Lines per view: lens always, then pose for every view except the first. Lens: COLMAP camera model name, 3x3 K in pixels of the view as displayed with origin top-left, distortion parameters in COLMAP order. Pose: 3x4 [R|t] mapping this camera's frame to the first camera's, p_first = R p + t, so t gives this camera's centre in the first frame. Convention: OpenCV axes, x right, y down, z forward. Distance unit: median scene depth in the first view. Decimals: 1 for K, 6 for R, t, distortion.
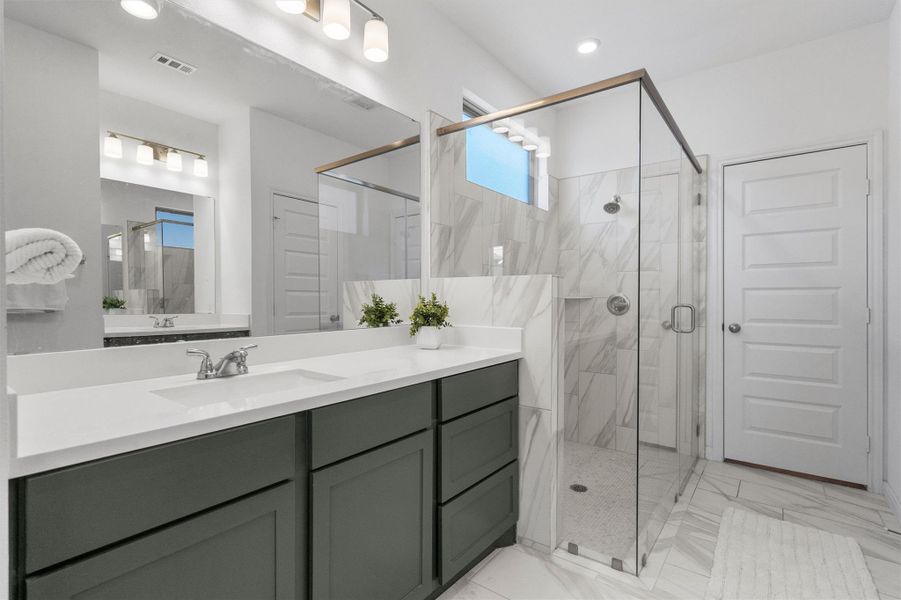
lens RADIAL K [[430.6, 0, 448.6], [0, 430.6, 297.6], [0, 0, 1]] dist [0.000015, 0.000444]
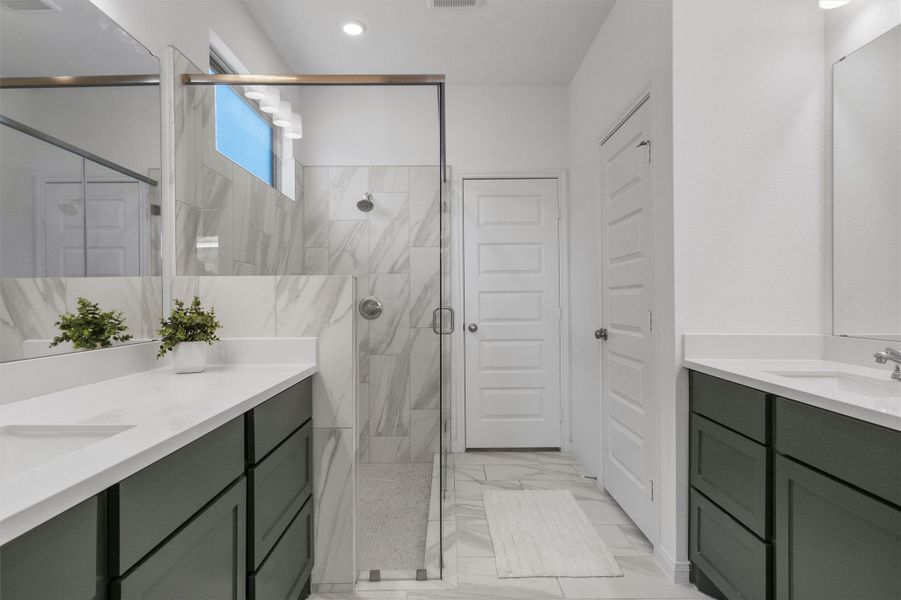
lens RADIAL K [[486.9, 0, 448.0], [0, 486.9, 297.0], [0, 0, 1]] dist [-0.000998, 0.000613]
pose [[0.792876, -0.003329, 0.609374, -0.162971], [0.008972, 0.999940, -0.006211, -0.000528], [-0.609317, 0.010392, 0.792858, 0.060347]]
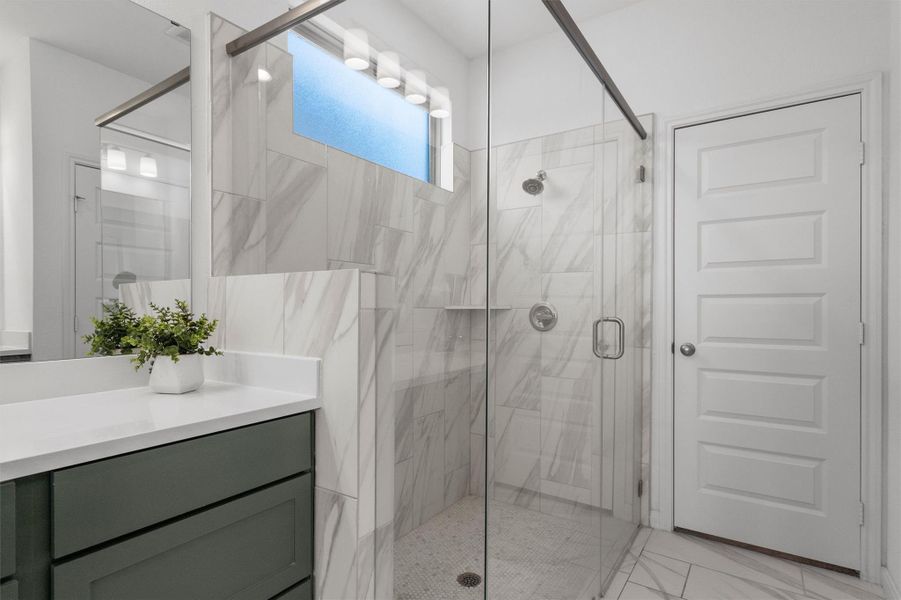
lens RADIAL K [[464.5, 0, 450.7], [0, 464.5, 309.1], [0, 0, 1]] dist [-0.000569, 0.001101]
pose [[0.998321, 0.000300, 0.057923, 0.246536], [-0.000459, 0.999996, 0.002727, 0.000064], [-0.057922, -0.002749, 0.998317, 0.267988]]
